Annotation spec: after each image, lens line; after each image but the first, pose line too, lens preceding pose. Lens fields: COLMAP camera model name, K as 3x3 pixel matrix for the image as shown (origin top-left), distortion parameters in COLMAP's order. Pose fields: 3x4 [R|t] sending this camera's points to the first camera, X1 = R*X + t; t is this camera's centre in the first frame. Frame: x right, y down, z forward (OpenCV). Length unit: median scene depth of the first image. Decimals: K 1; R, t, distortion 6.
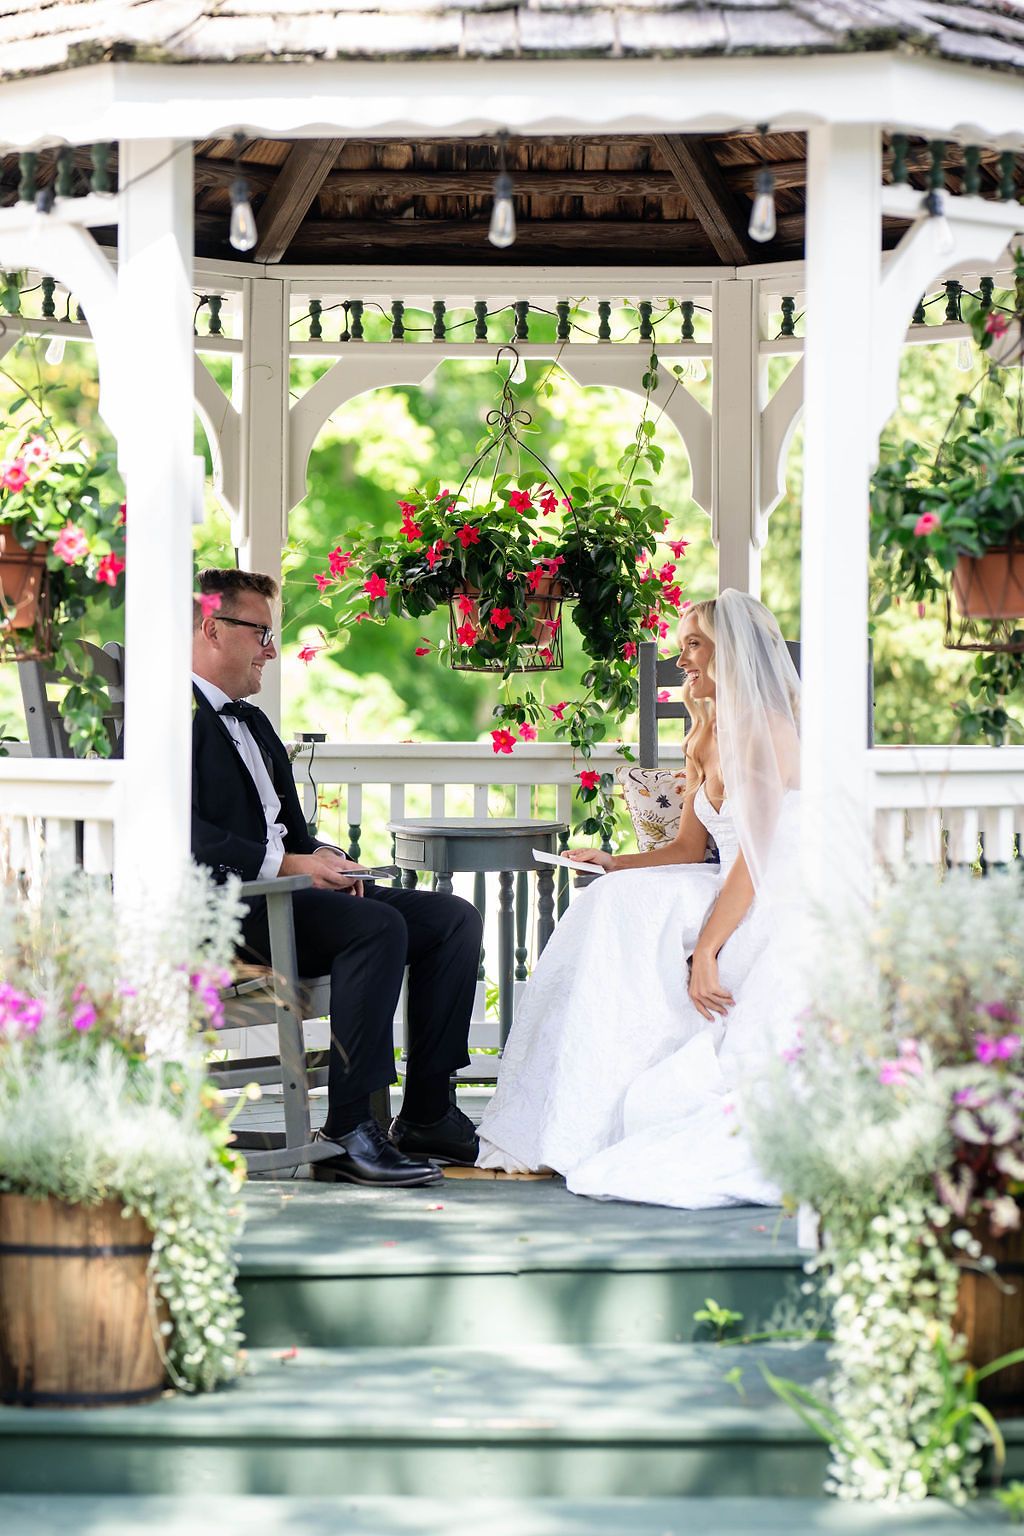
lens RADIAL K [[3824.3, 0, 595.5], [0, 3824.3, 725.0], [0, 0, 1]] dist [-0.094819, 0.544465]
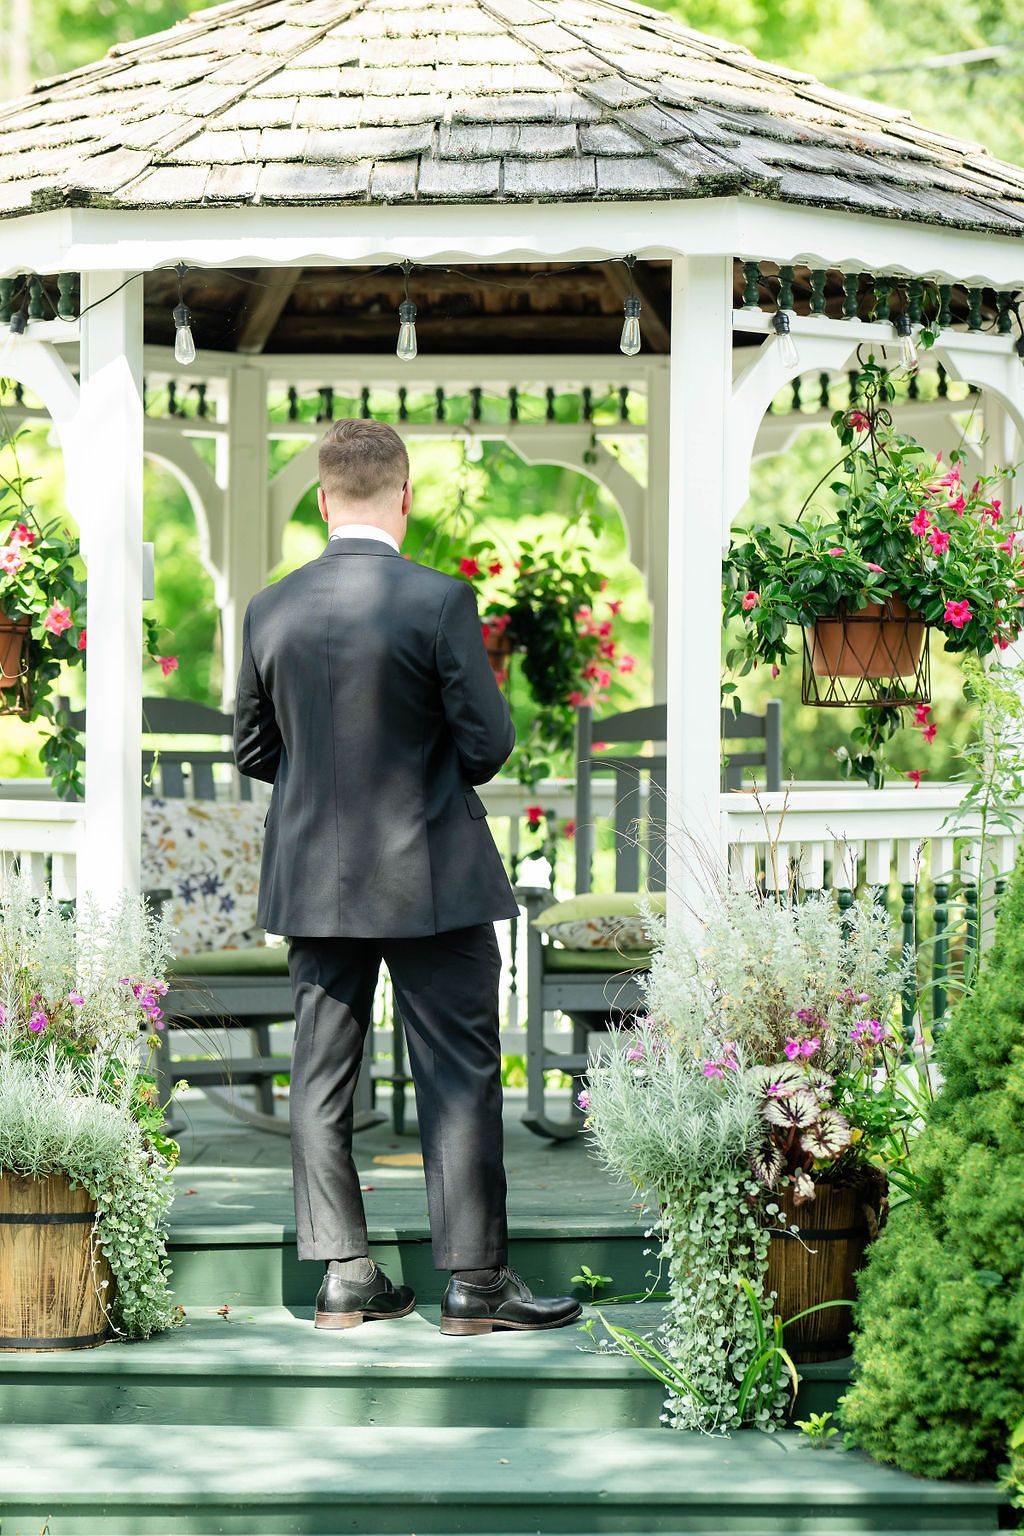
lens RADIAL K [[3775.0, 0, 623.9], [0, 3775.0, 765.2], [0, 0, 1]] dist [-0.232637, 3.425484]
pose [[0.999847, -0.001287, -0.017458, 0.059374], [0.001377, 0.999986, 0.005178, -0.007845], [0.017451, -0.005201, 0.999834, -0.142639]]
